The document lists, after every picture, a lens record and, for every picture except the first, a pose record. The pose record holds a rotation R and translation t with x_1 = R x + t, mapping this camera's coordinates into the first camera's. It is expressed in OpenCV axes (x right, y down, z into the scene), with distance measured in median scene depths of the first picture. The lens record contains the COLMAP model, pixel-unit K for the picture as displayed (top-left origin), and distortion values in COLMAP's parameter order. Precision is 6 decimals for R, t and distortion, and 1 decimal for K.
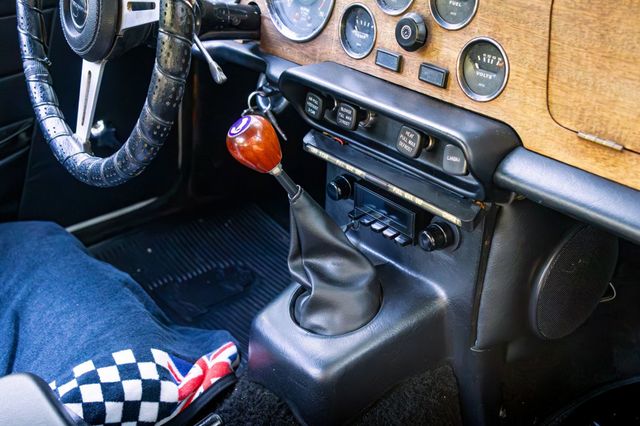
lens RADIAL K [[761.1, 0, 320.0], [0, 761.1, 213.0], [0, 0, 1]] dist [-0.021026, -0.006872]
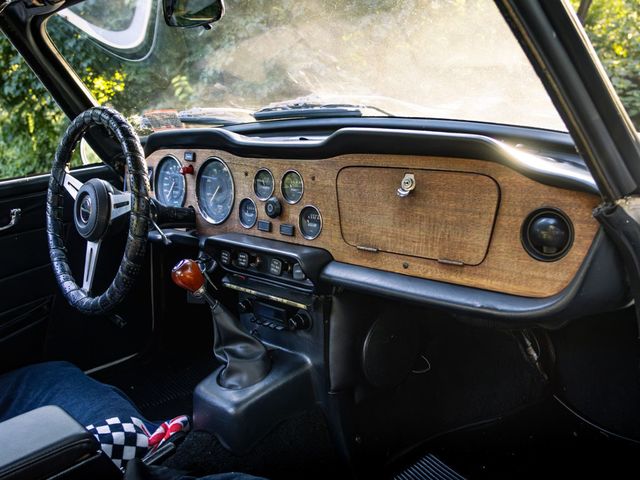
lens RADIAL K [[667.0, 0, 320.0], [0, 667.0, 240.0], [0, 0, 1]] dist [-0.015132, -0.006646]
pose [[0.995629, -0.076377, 0.053754, 0.129041], [0.088078, 0.959279, -0.268376, 0.247630], [-0.031067, 0.271937, 0.961813, -0.462127]]
